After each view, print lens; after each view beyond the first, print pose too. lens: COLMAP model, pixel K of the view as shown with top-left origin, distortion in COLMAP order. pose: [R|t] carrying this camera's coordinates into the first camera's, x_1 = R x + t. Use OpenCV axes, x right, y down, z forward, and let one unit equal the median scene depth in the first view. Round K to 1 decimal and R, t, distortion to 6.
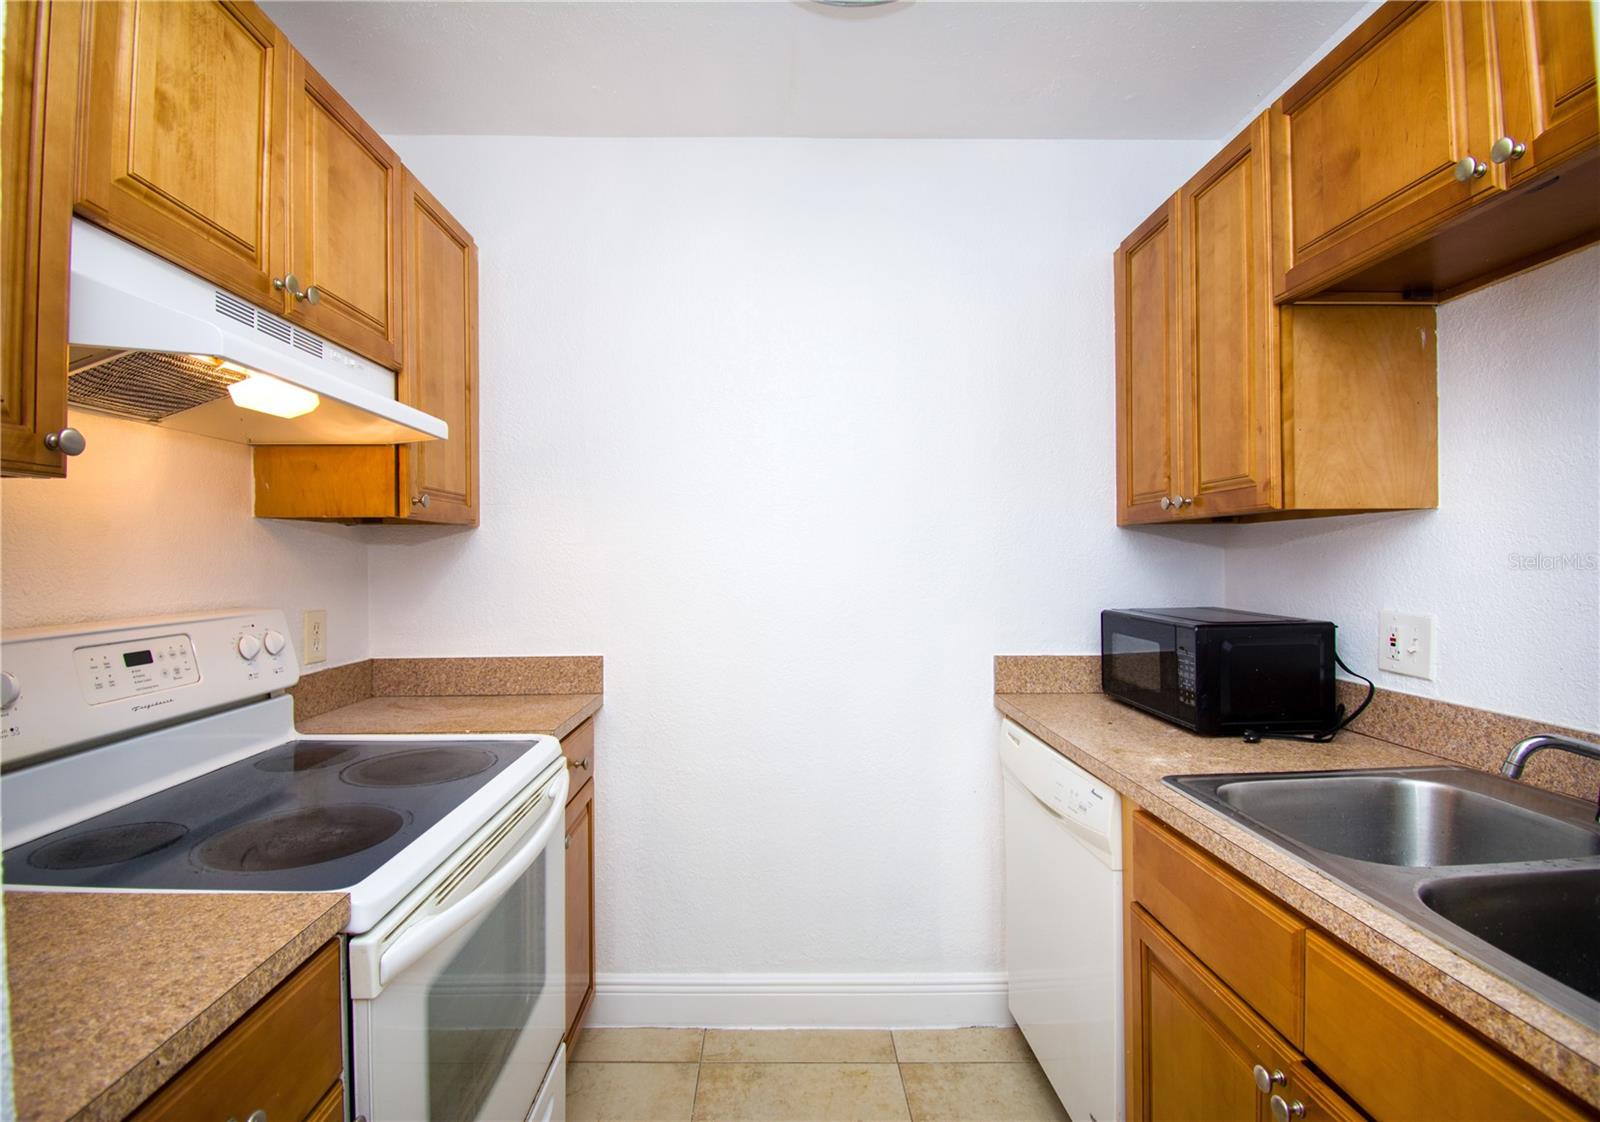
lens RADIAL K [[732.0, 0, 774.2], [0, 732.0, 556.8], [0, 0, 1]] dist [0.000252, -0.014461]
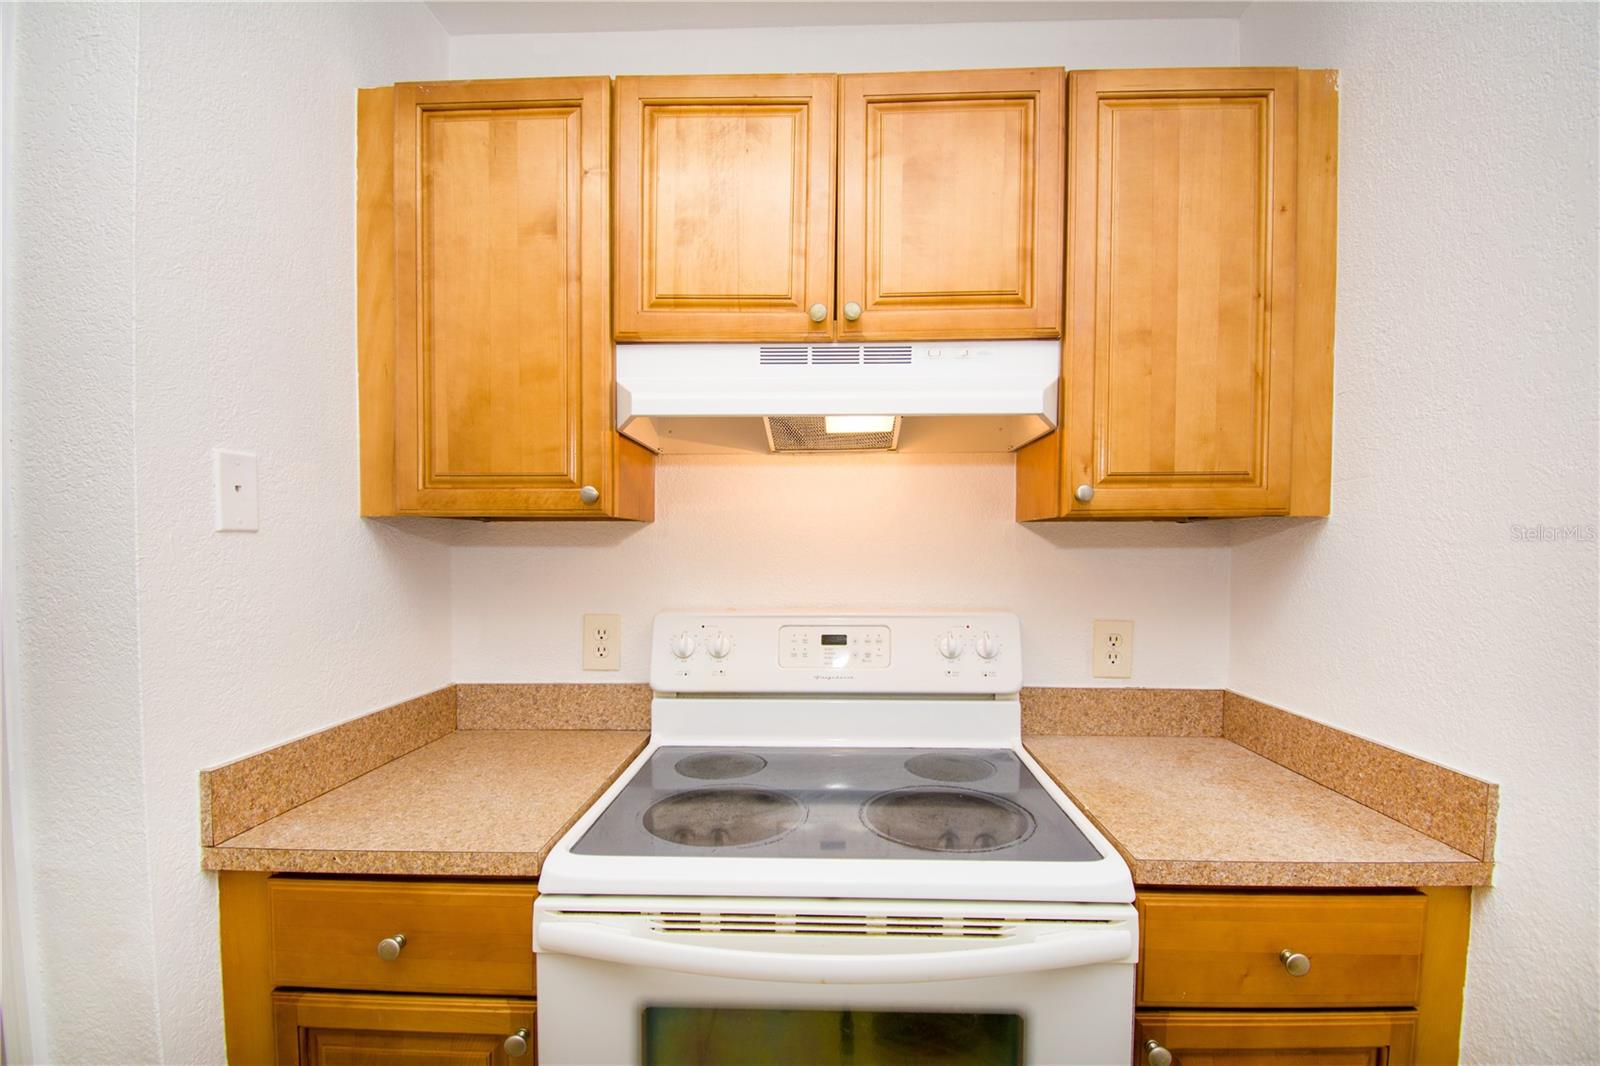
lens RADIAL K [[691.0, 0, 805.6], [0, 691.0, 562.1], [0, 0, 1]] dist [0.019382, -0.027350]
pose [[-0.020714, 0.024990, -0.999473, 0.376984], [0.000469, 0.999688, 0.024985, -0.031654], [0.999785, 0.000049, -0.020719, 1.029493]]
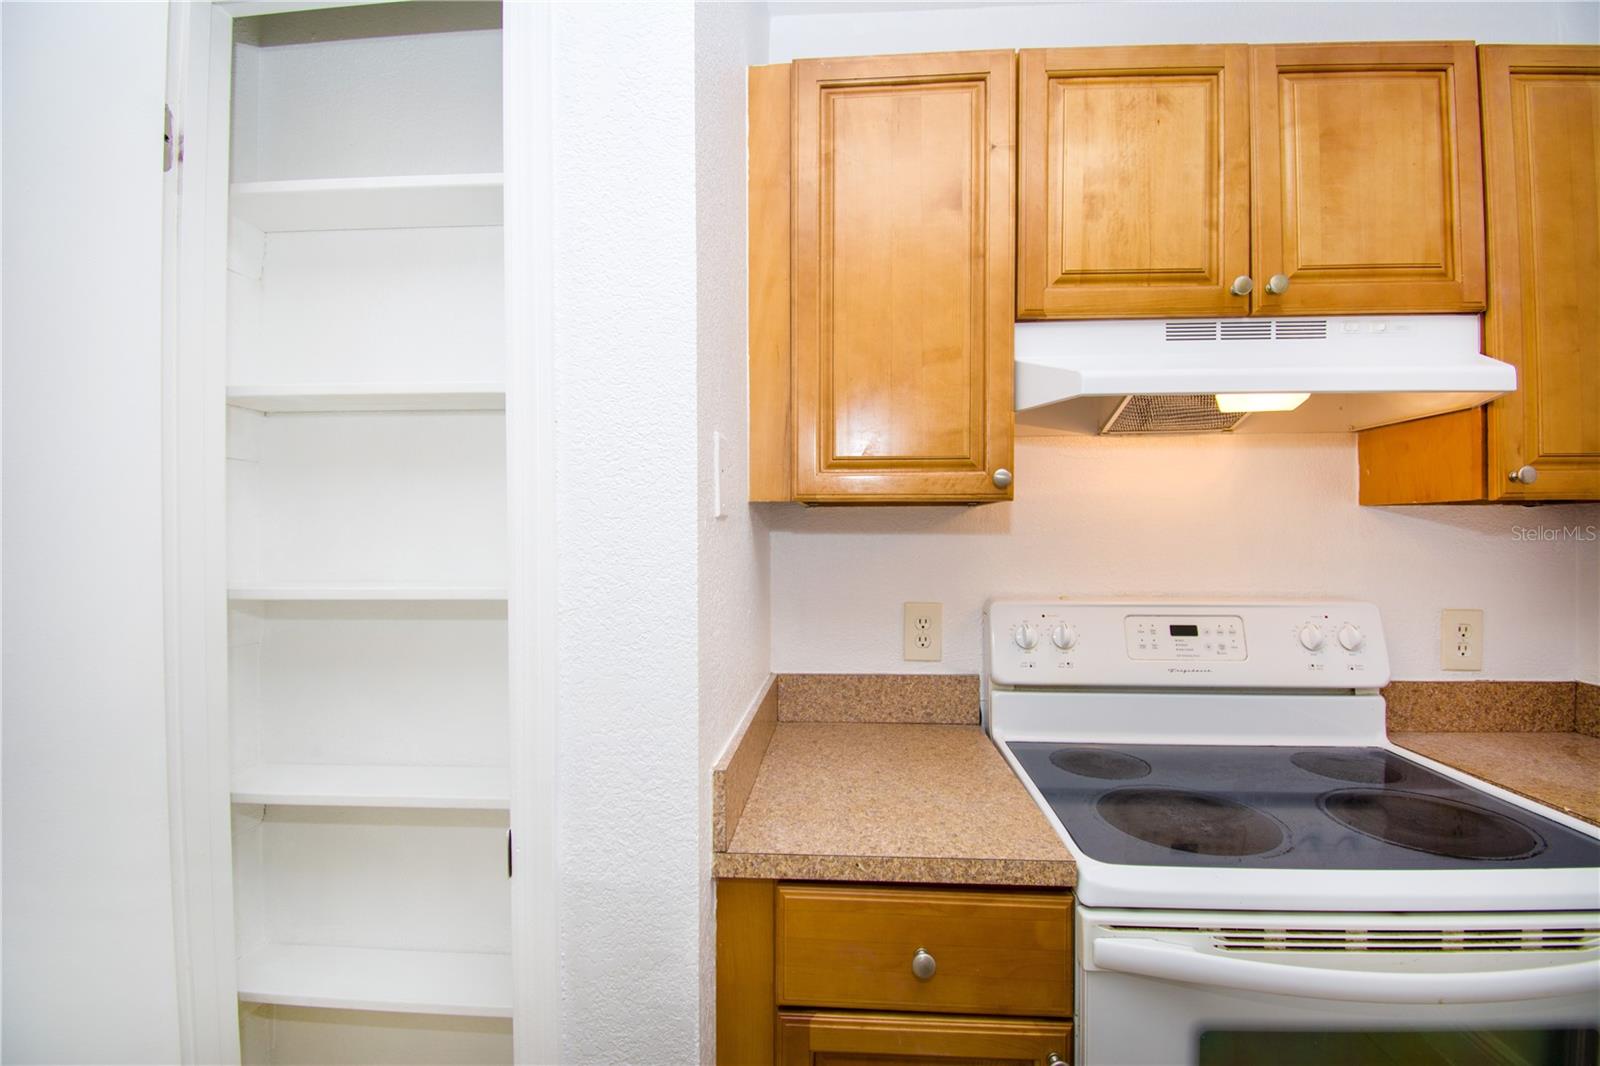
lens RADIAL K [[693.4, 0, 808.9], [0, 693.4, 529.1], [0, 0, 1]] dist [0.013493, -0.022228]
pose [[-0.058978, -0.001681, -0.998258, 0.354363], [0.002433, 0.999995, -0.001828, -0.032738], [0.998256, -0.002537, -0.058973, 0.461002]]
